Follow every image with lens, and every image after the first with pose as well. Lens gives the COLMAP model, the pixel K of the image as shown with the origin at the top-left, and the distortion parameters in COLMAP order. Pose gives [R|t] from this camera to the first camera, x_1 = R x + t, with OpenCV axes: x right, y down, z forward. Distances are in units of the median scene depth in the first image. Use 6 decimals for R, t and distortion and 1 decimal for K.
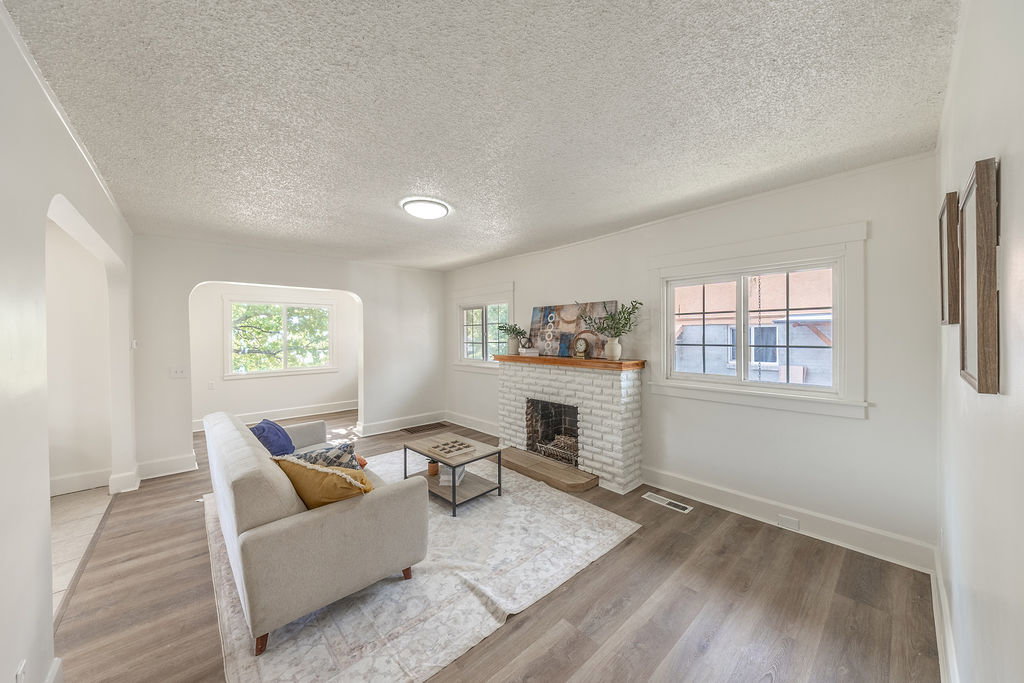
lens RADIAL K [[356.1, 0, 515.5], [0, 356.1, 333.6], [0, 0, 1]] dist [-0.000132, -0.000046]
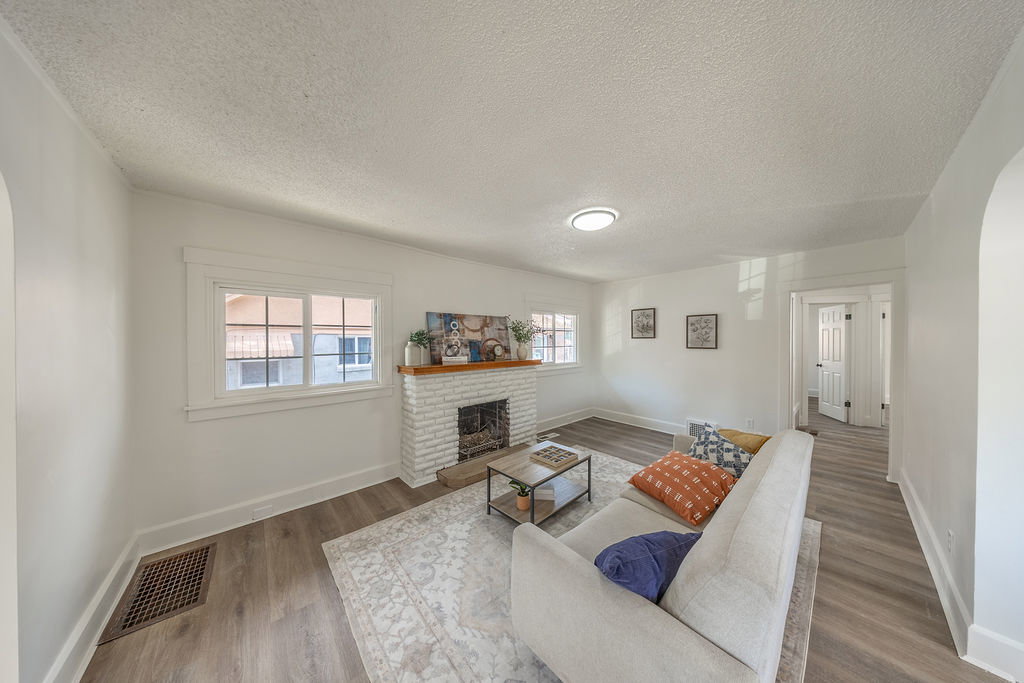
lens RADIAL K [[298.1, 0, 510.5], [0, 298.1, 342.5], [0, 0, 1]] dist [-0.003464, 0.000530]
pose [[0.018856, 0.005859, 0.999805, -0.780461], [0.010580, 0.999926, -0.006059, 0.012073], [-0.999766, 0.010693, 0.018793, 0.858677]]
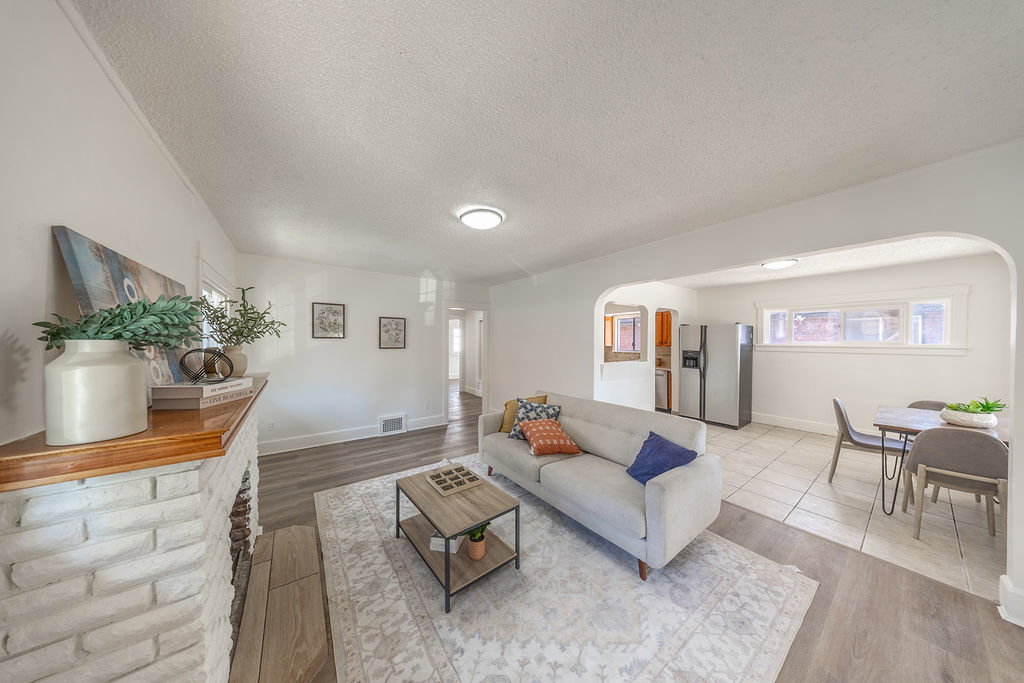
lens RADIAL K [[298.1, 0, 513.1], [0, 298.1, 343.3], [0, 0, 1]] dist [-0.003464, 0.000530]
pose [[-0.994134, 0.011982, 0.107493, -0.302641], [0.013299, 0.999845, 0.011542, 0.006649], [-0.107338, 0.012904, -0.994139, 1.287894]]
